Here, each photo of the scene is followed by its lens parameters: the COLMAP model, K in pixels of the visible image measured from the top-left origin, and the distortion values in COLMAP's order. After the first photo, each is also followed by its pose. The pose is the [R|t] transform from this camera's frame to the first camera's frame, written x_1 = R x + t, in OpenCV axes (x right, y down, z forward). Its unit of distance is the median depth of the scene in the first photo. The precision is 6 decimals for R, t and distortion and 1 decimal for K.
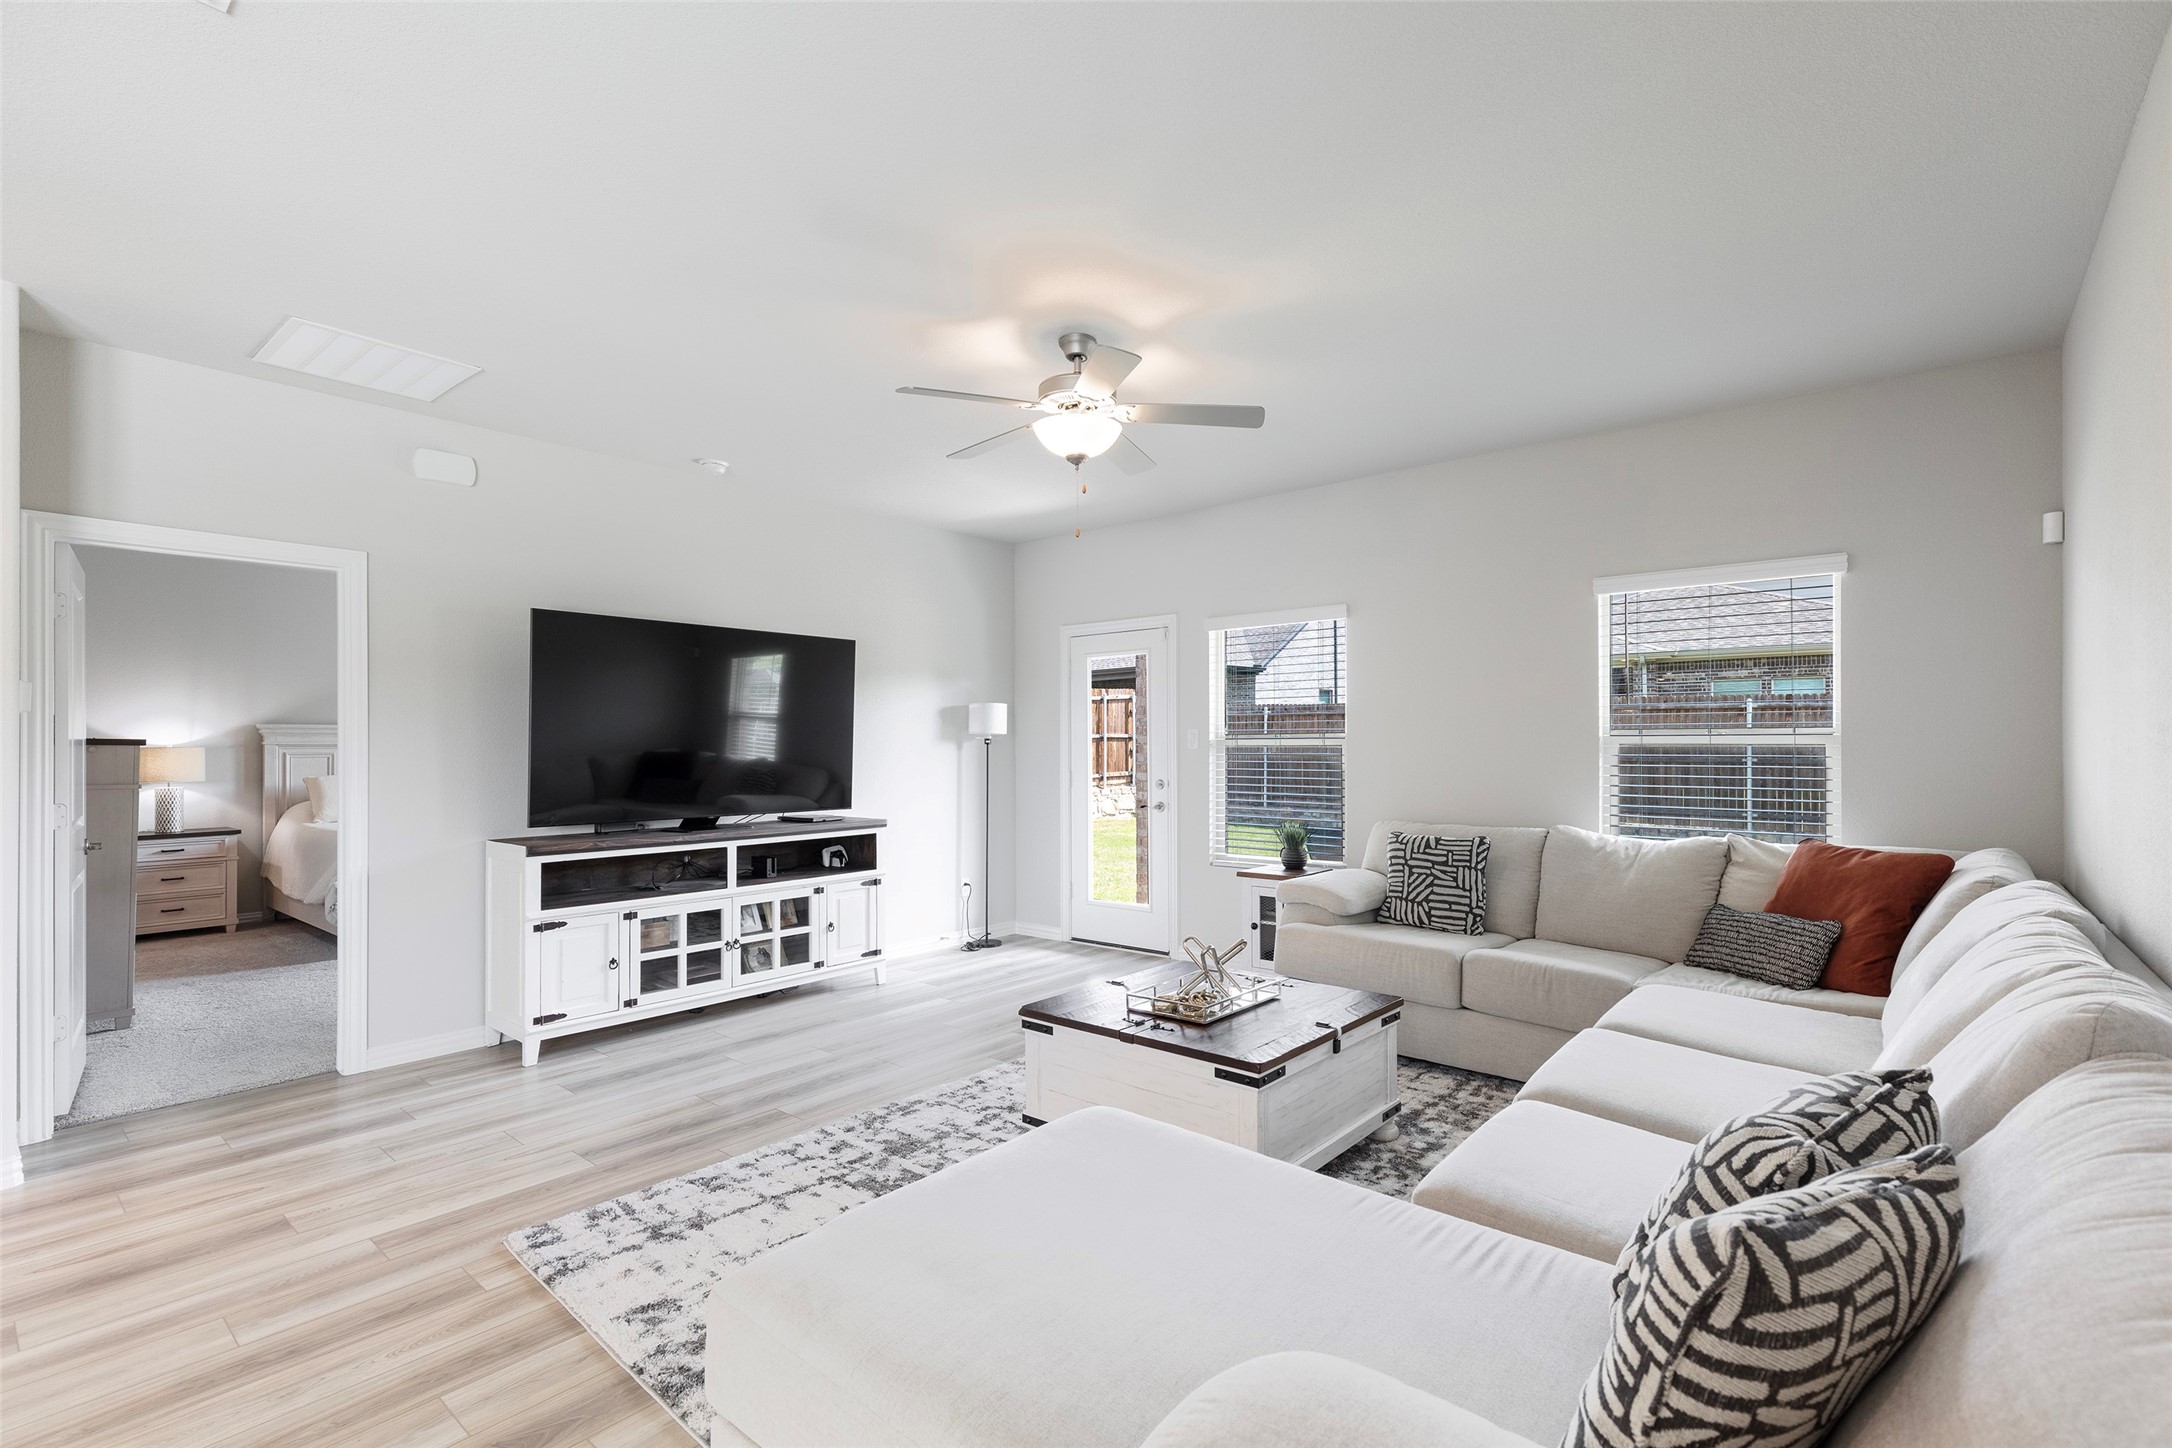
lens RADIAL K [[988.3, 0, 1075.6], [0, 988.3, 741.5], [0, 0, 1]] dist [0.009943, -0.000654]
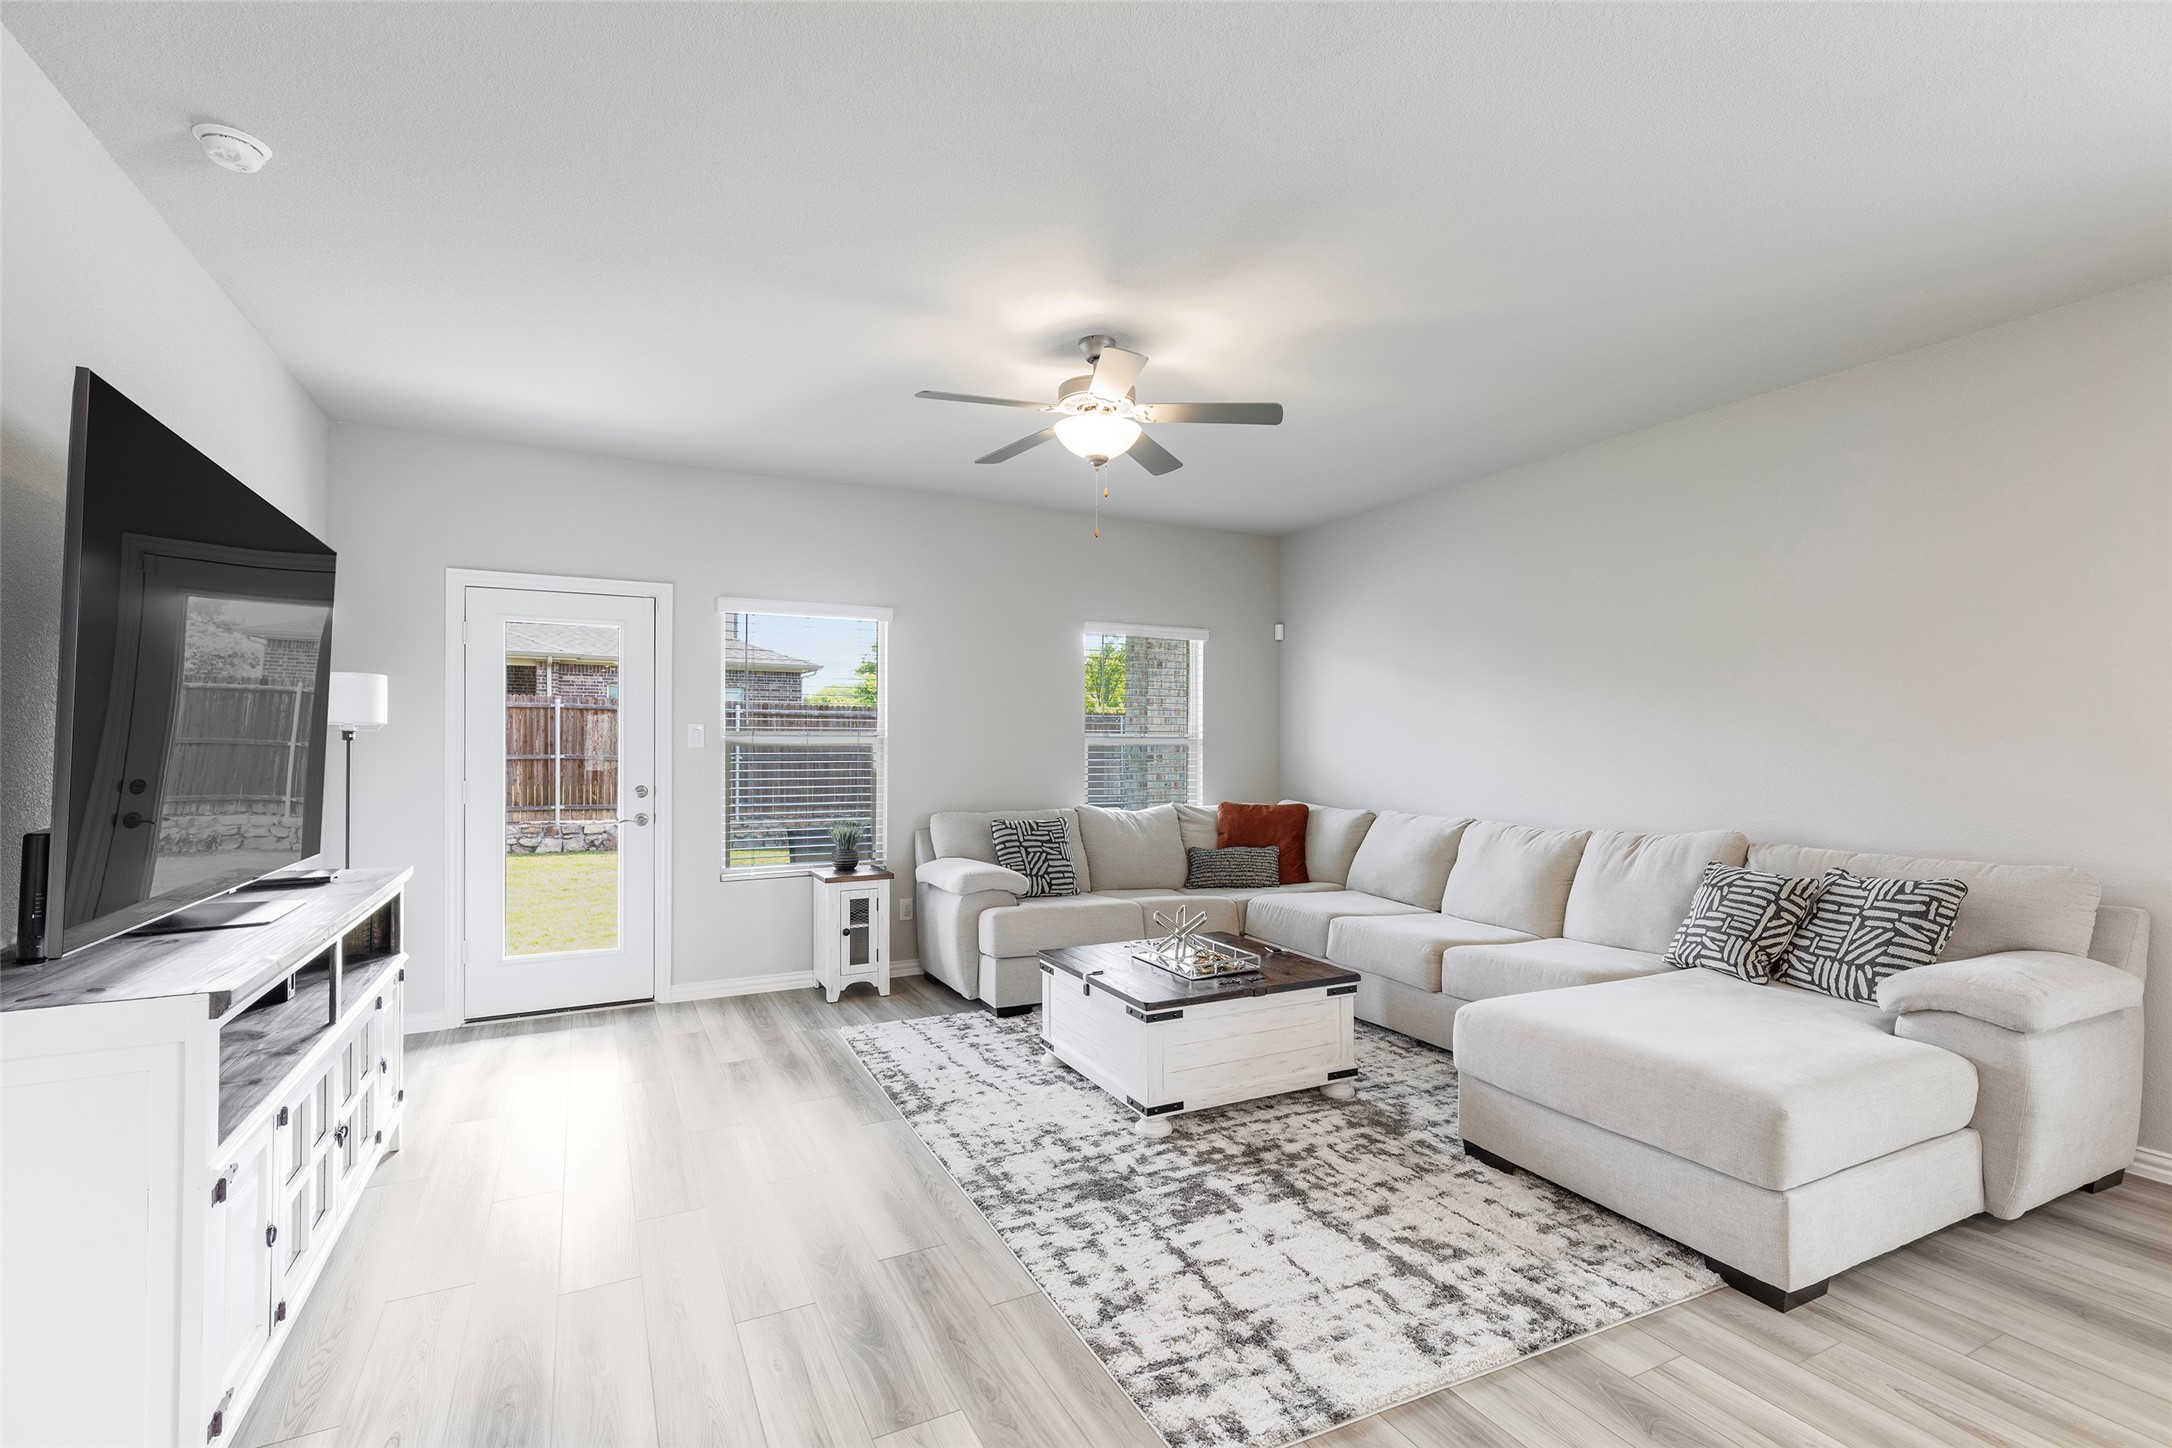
lens RADIAL K [[988.3, 0, 1114.9], [0, 988.3, 744.7], [0, 0, 1]] dist [0.009943, -0.000654]
pose [[0.362947, 0.004024, 0.931801, -0.979711], [-0.007336, 0.999972, -0.001460, 0.006873], [-0.931781, -0.006306, 0.362967, 0.648336]]
